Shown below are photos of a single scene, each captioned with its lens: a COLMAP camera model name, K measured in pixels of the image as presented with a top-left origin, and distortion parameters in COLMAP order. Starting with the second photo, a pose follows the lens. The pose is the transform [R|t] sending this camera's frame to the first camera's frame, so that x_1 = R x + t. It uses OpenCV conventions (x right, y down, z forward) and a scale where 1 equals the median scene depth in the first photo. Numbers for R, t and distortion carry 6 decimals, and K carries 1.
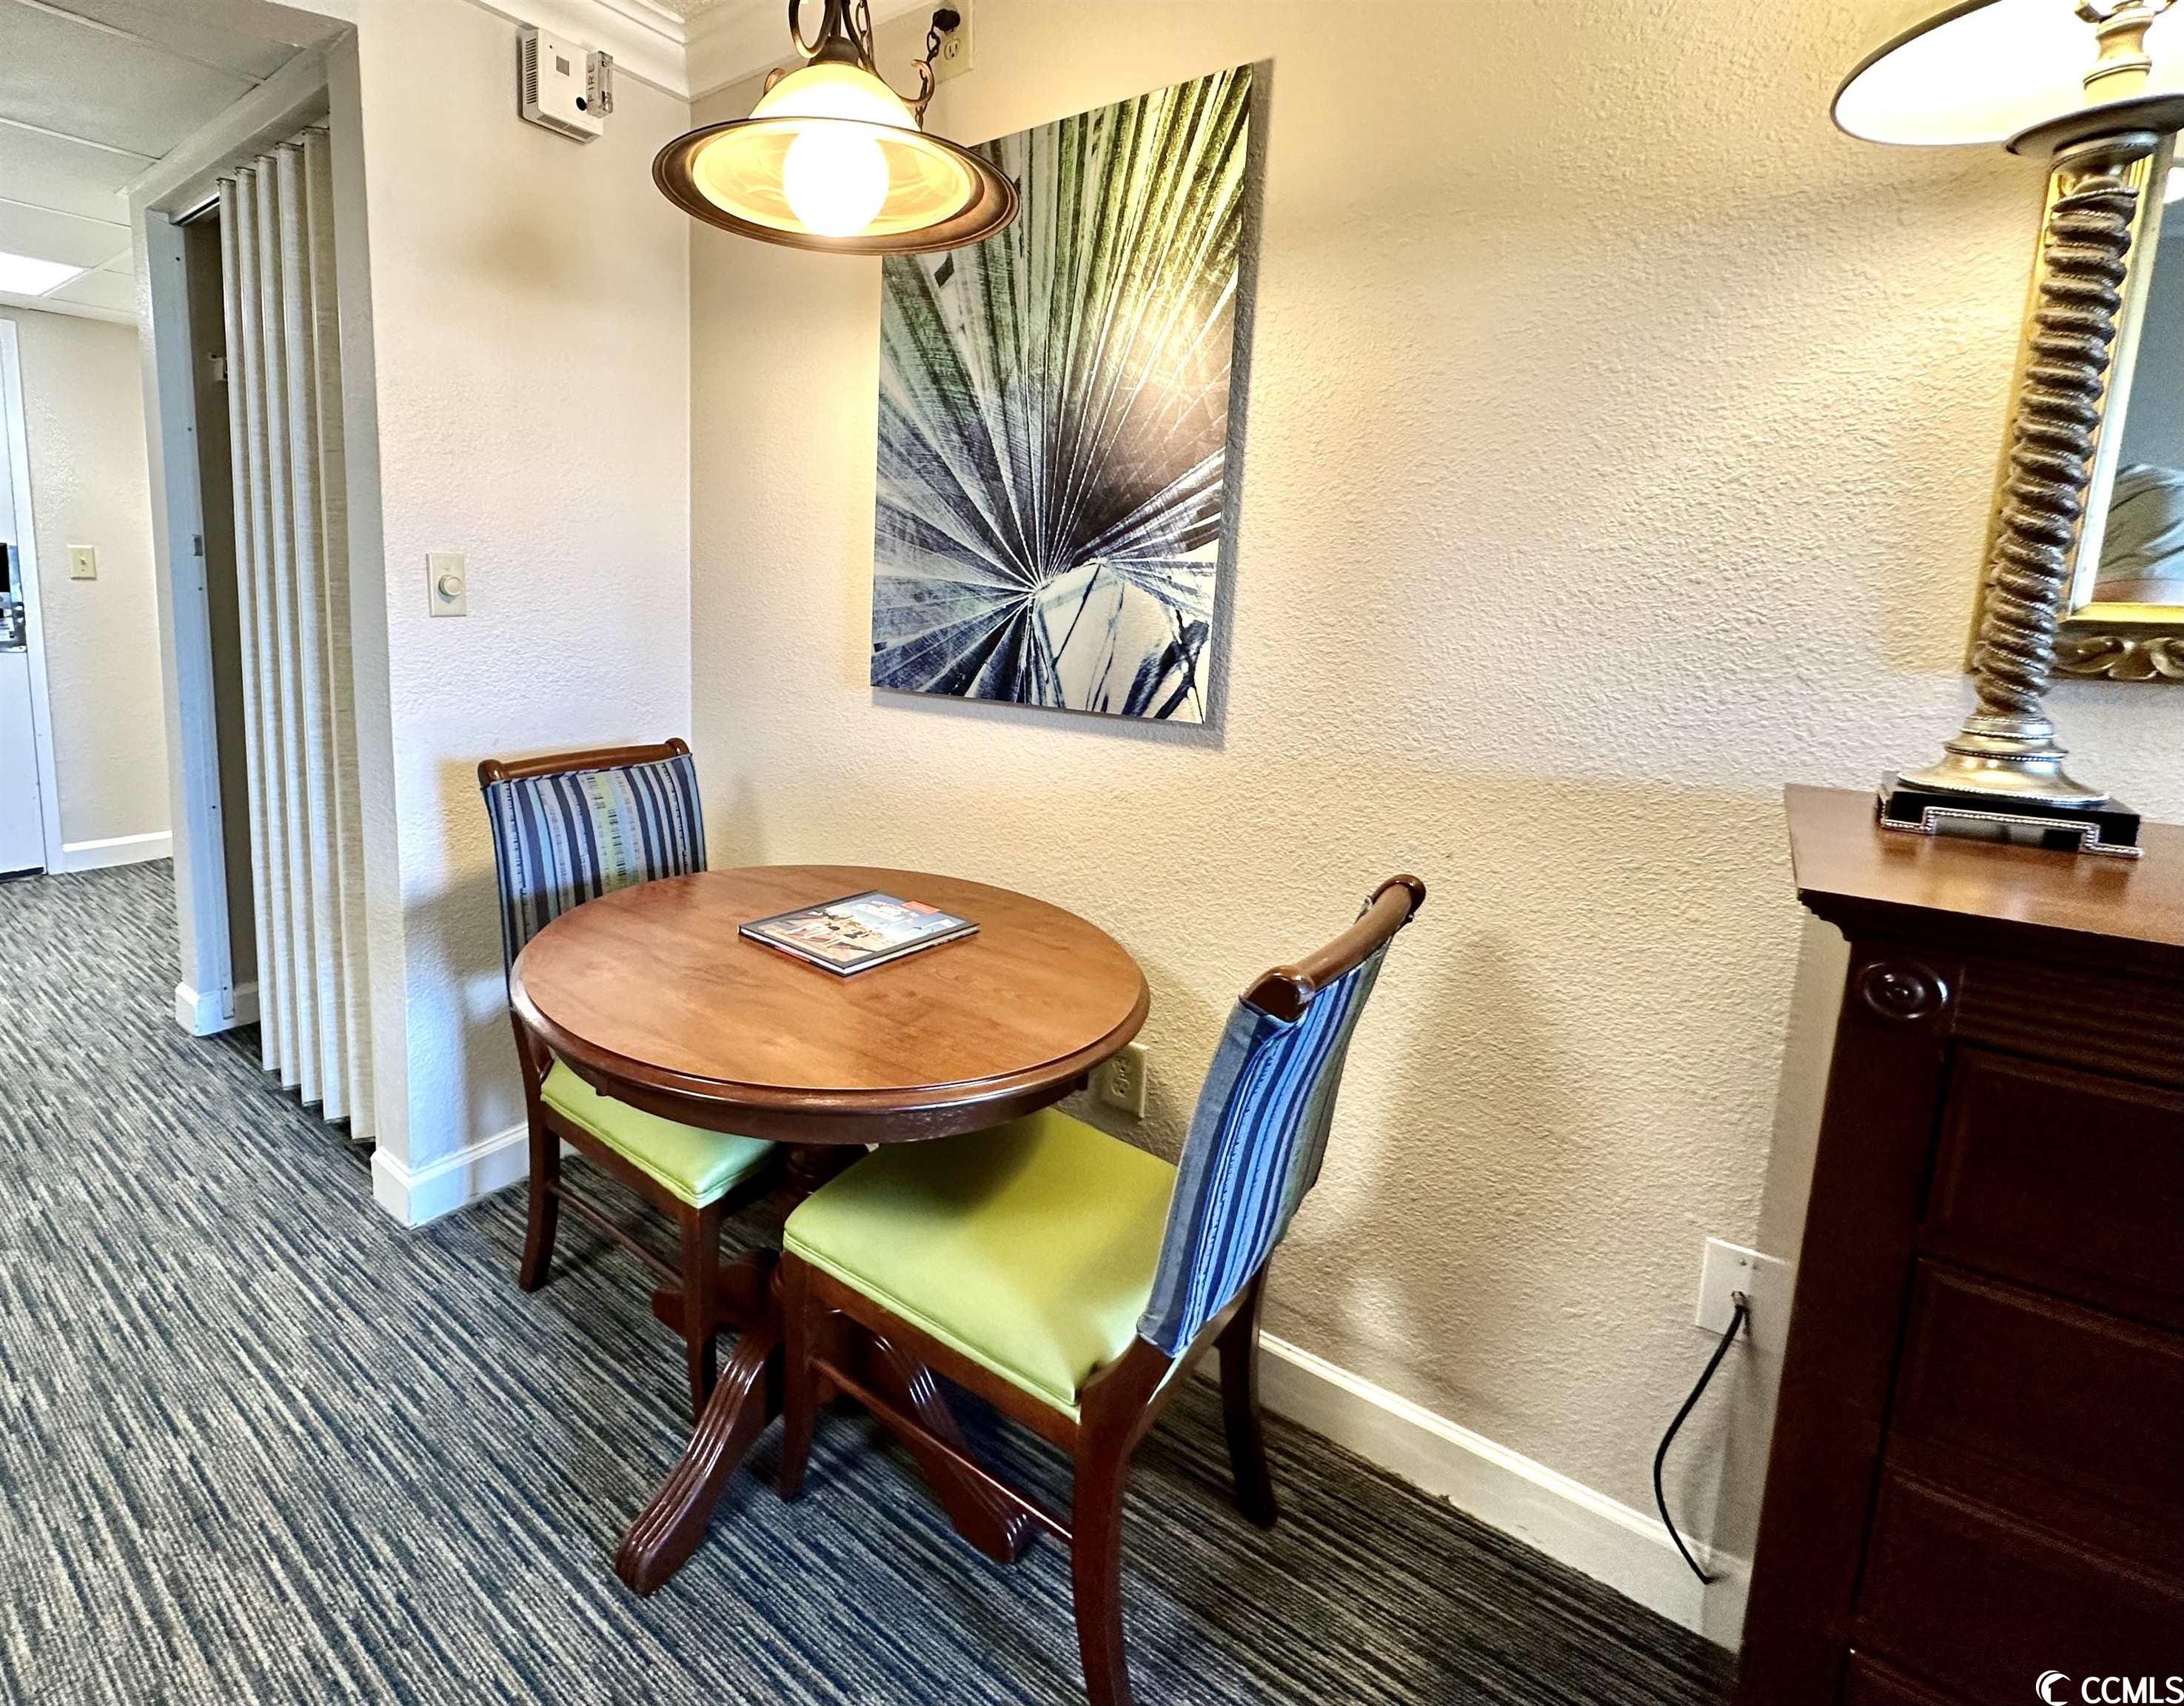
lens RADIAL K [[1033.6, 0, 896.0], [0, 1033.6, 731.7], [0, 0, 1]] dist [-0.004270, -0.000049]
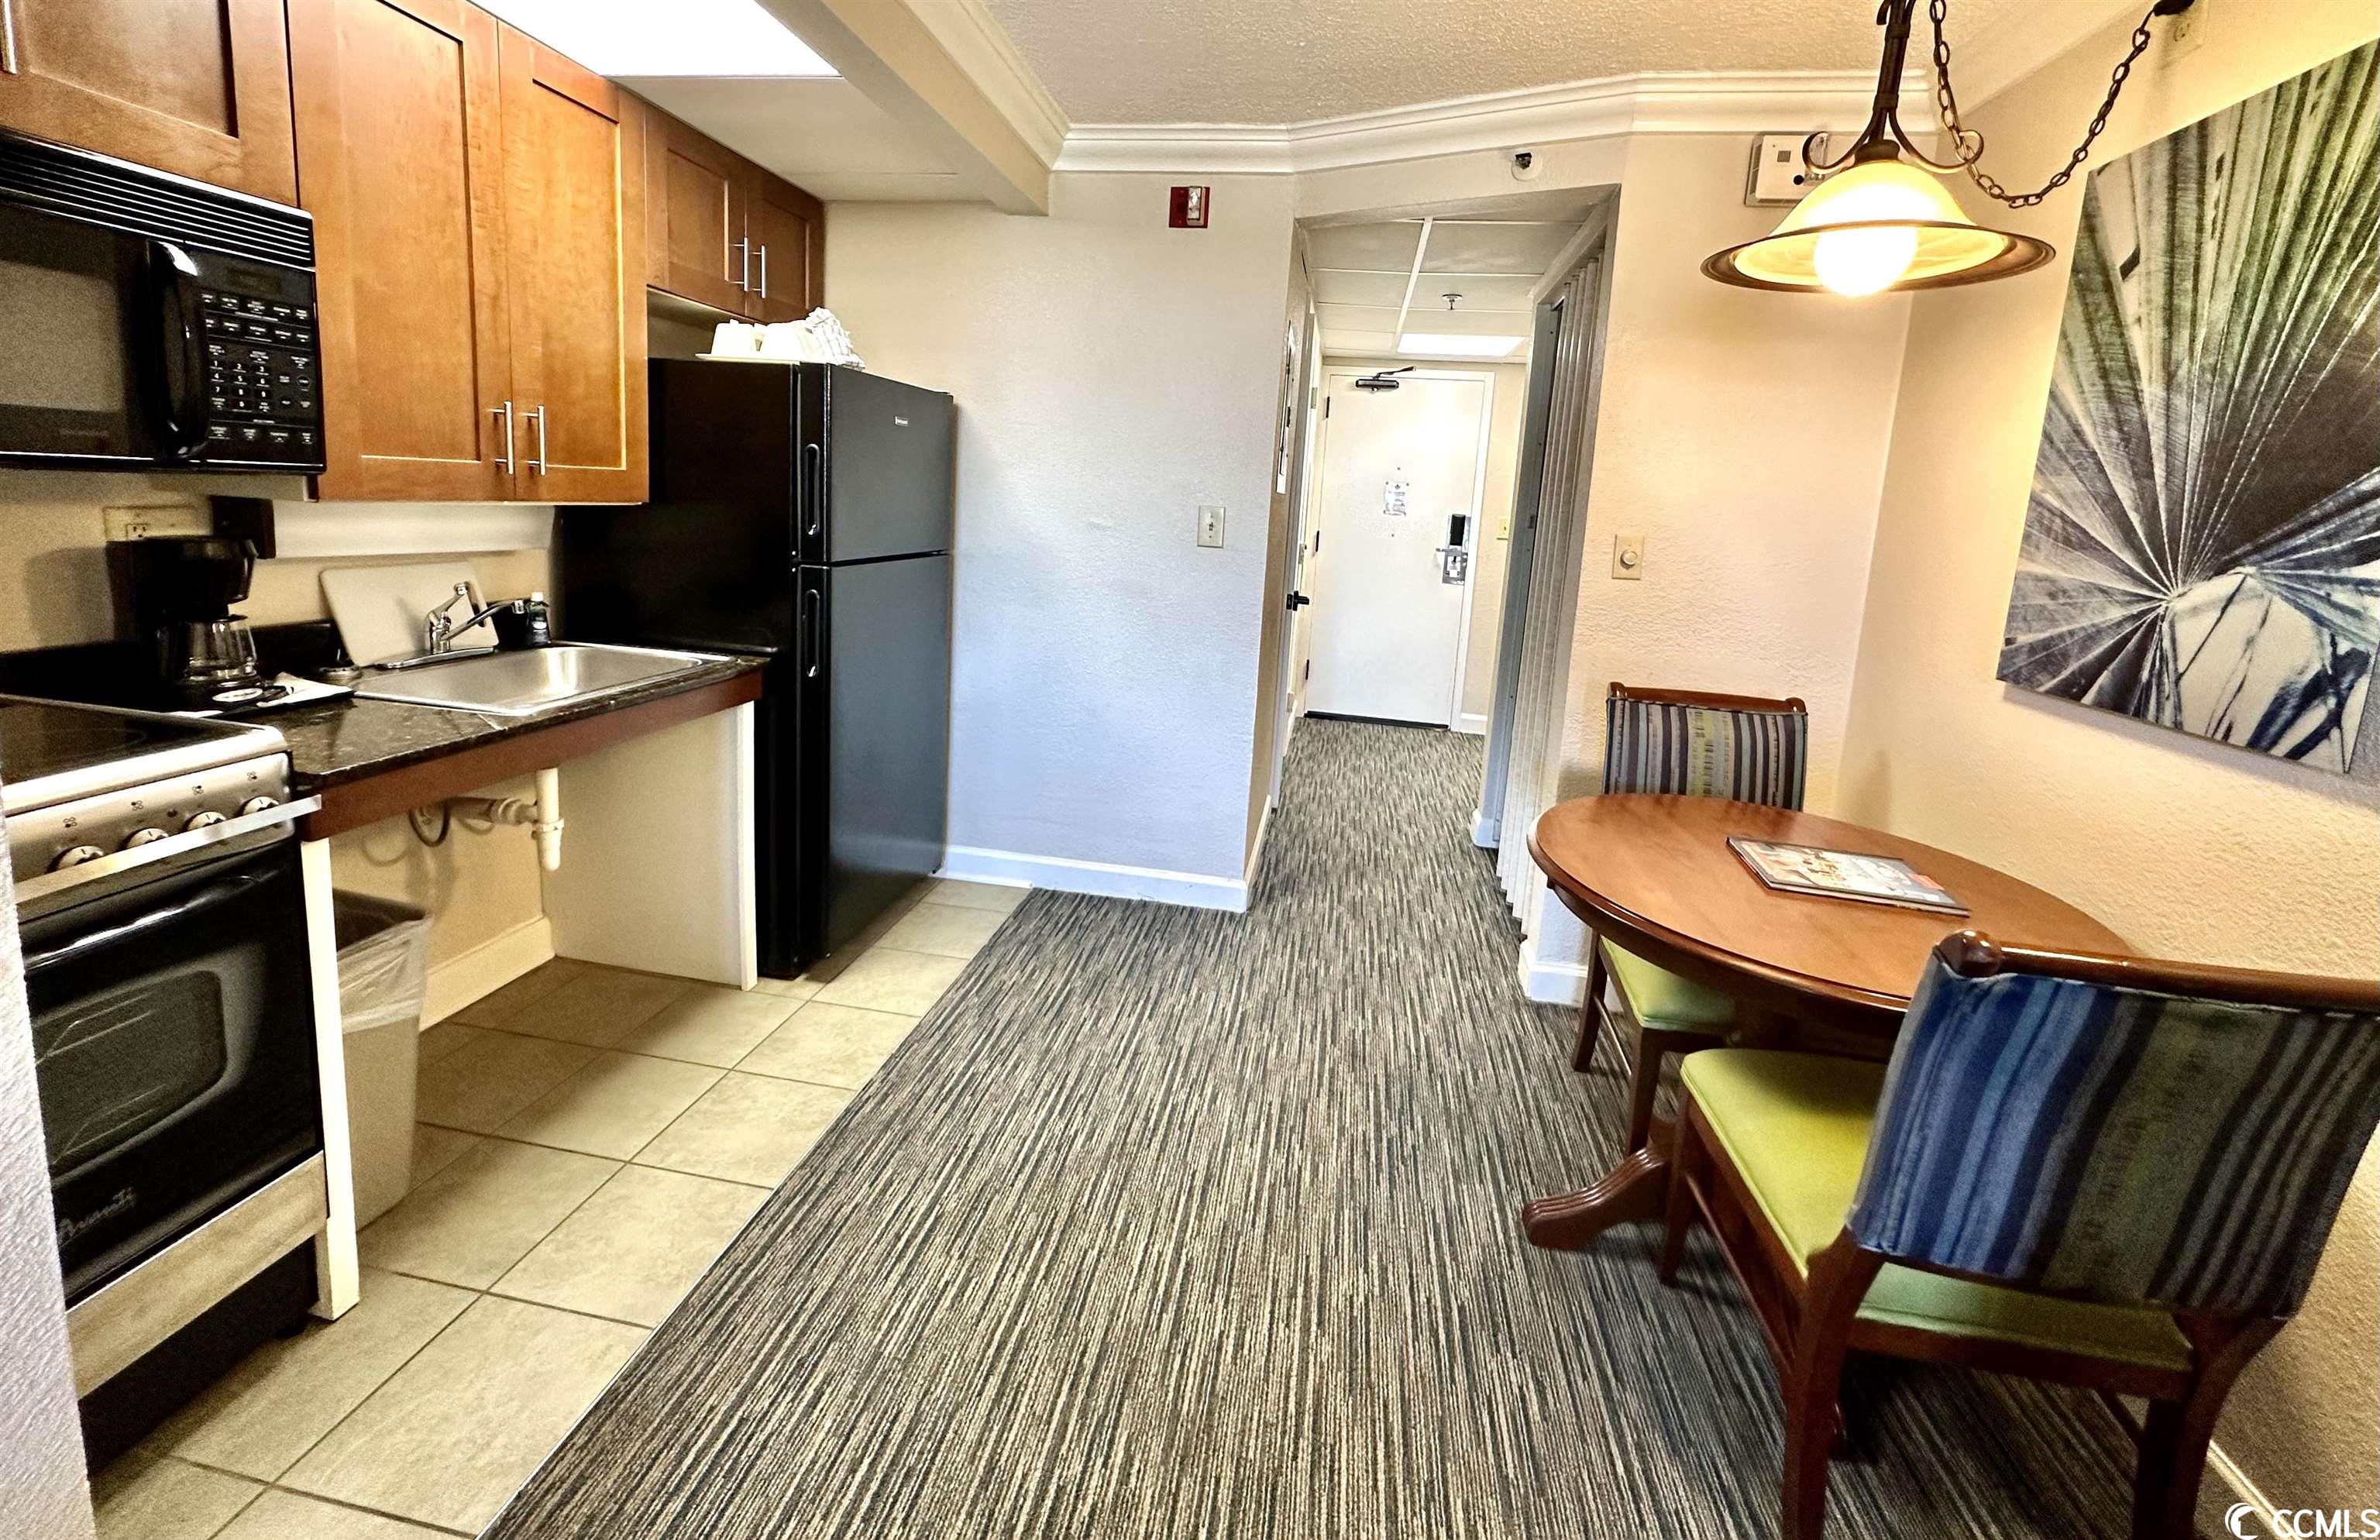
lens RADIAL K [[959.3, 0, 1200.1], [0, 959.3, 635.2], [0, 0, 1]] dist [0.001391, -0.000005]
pose [[0.509427, 0.124962, -0.851392, 0.451777], [-0.169814, 0.984542, 0.042897, 0.005538], [0.843592, 0.122726, 0.522773, -0.174442]]
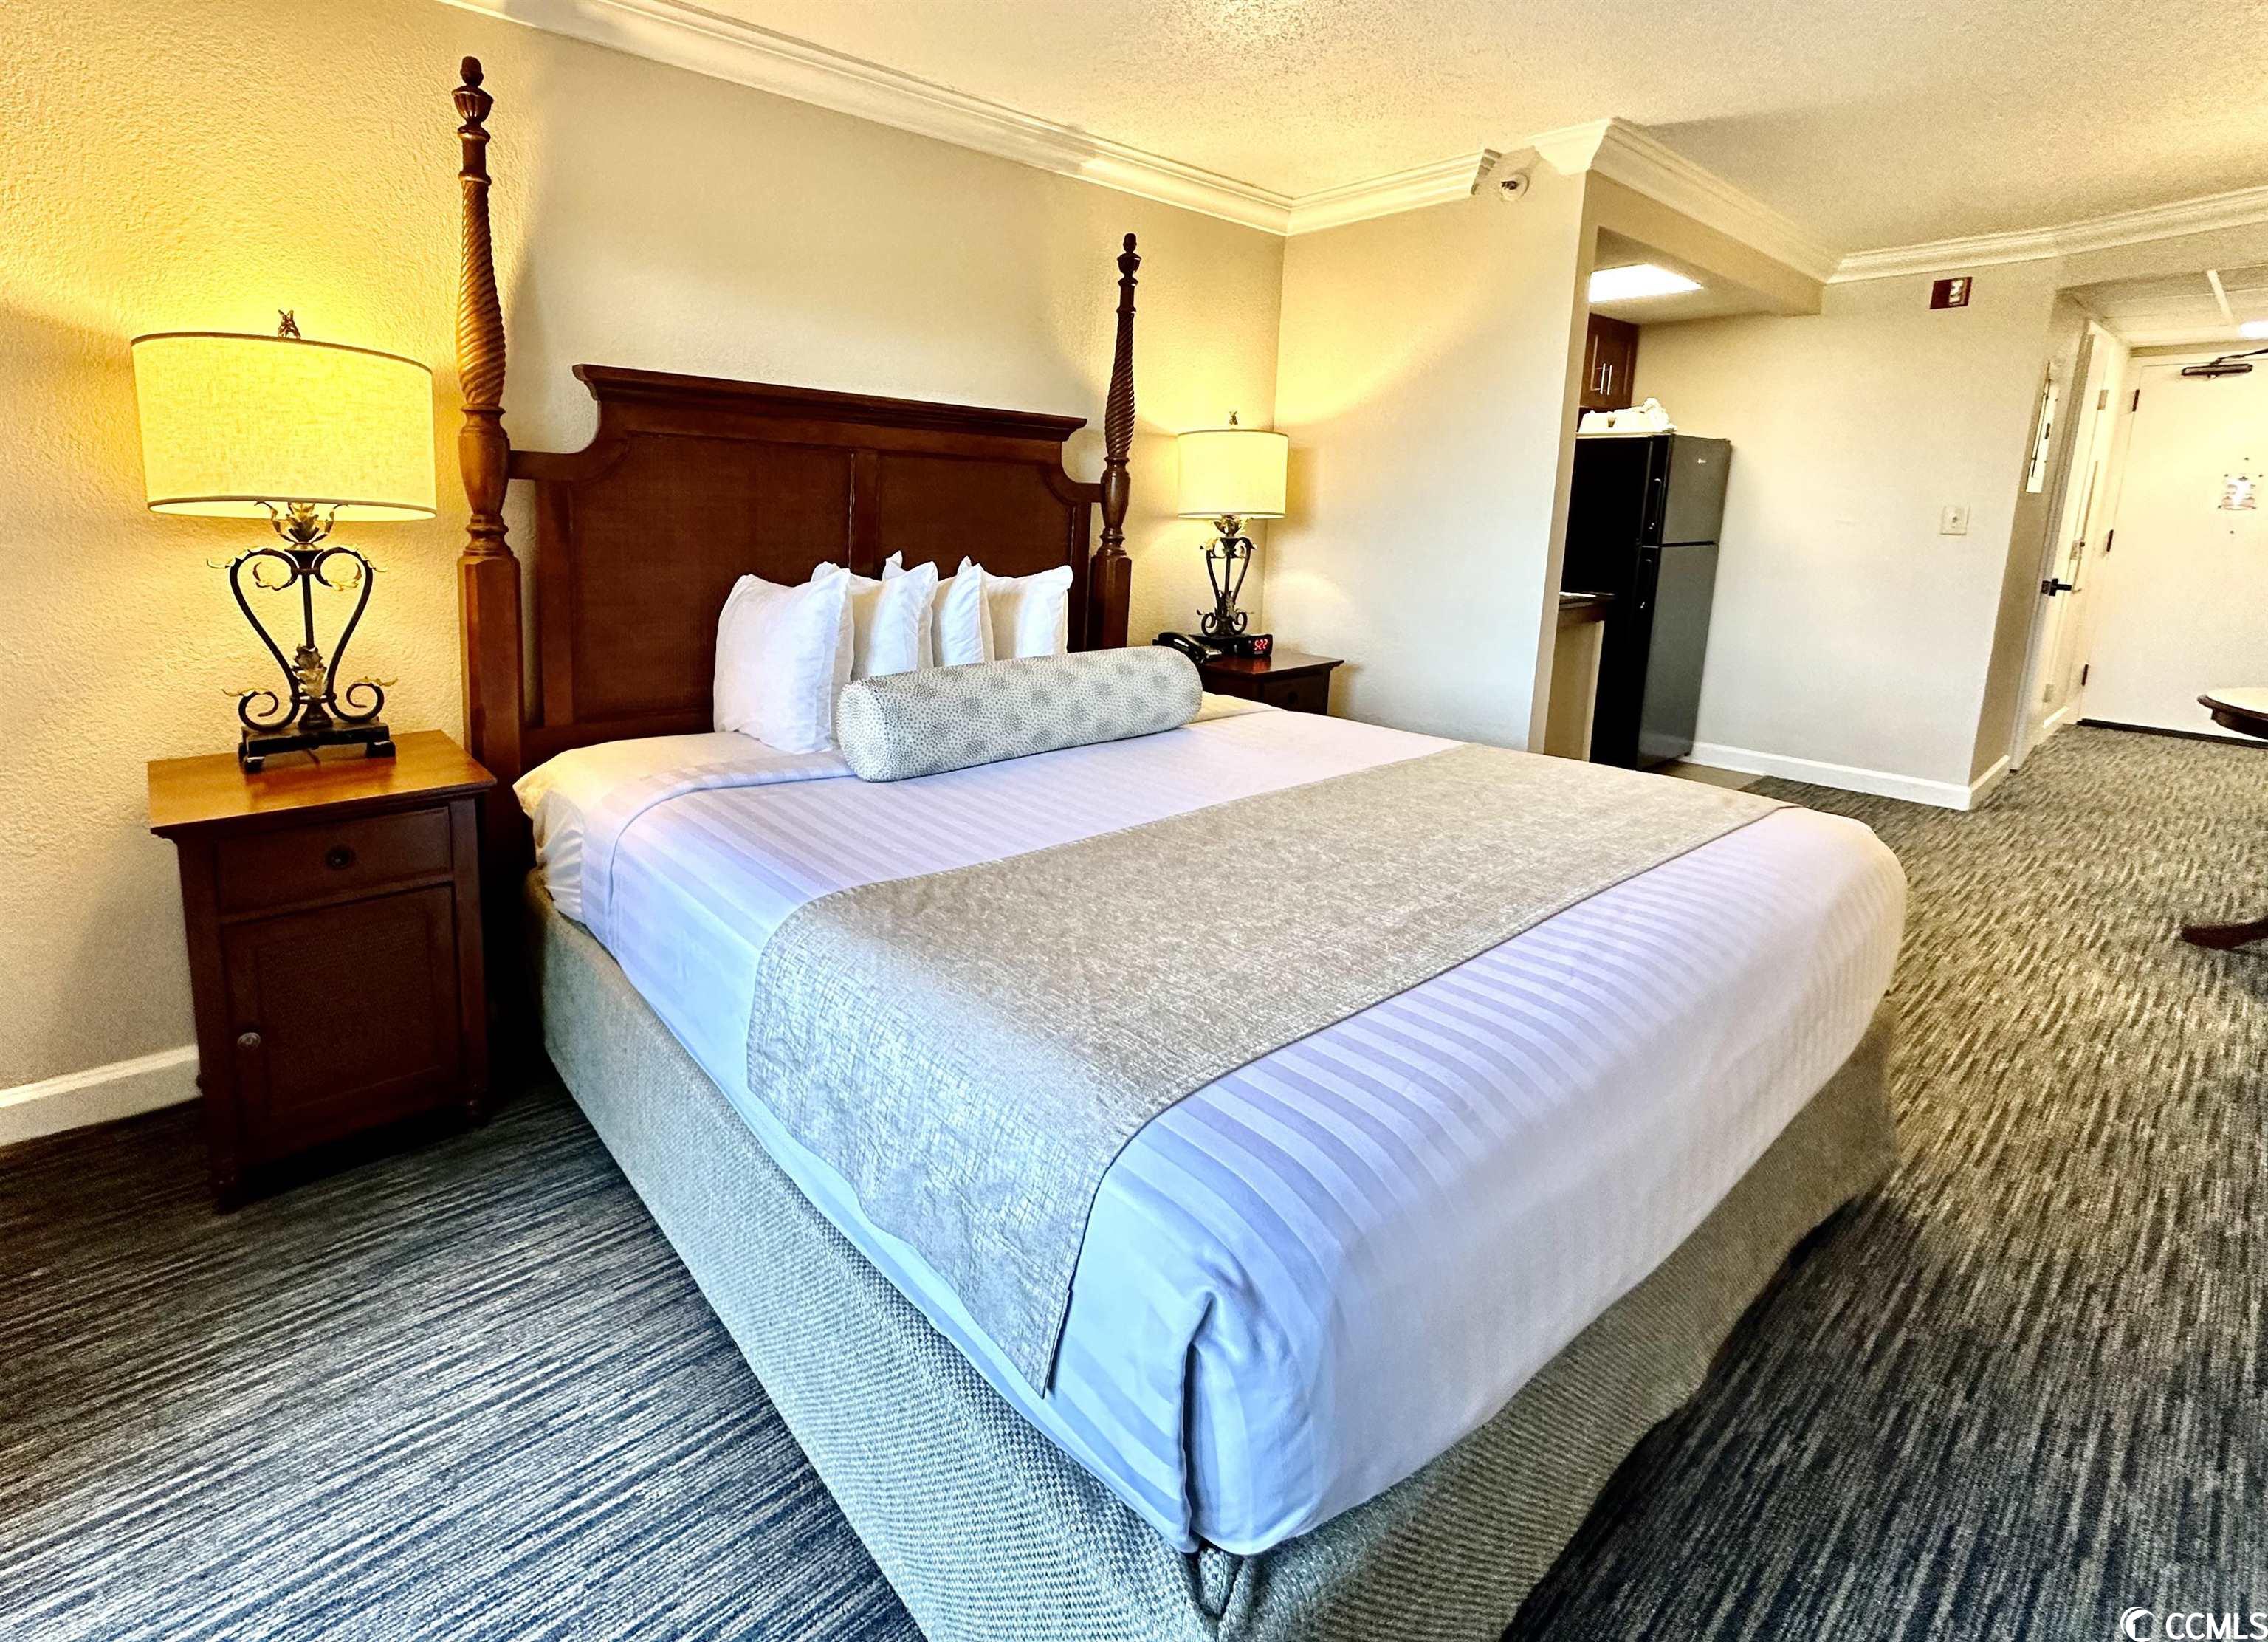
lens RADIAL K [[1039.9, 0, 981.1], [0, 1039.9, 665.2], [0, 0, 1]] dist [0.000856, -0.000244]
pose [[-0.208835, 0.128033, -0.969534, 2.084945], [-0.159350, 0.973689, 0.162905, 0.208526], [0.964881, 0.188516, -0.182938, -1.104126]]
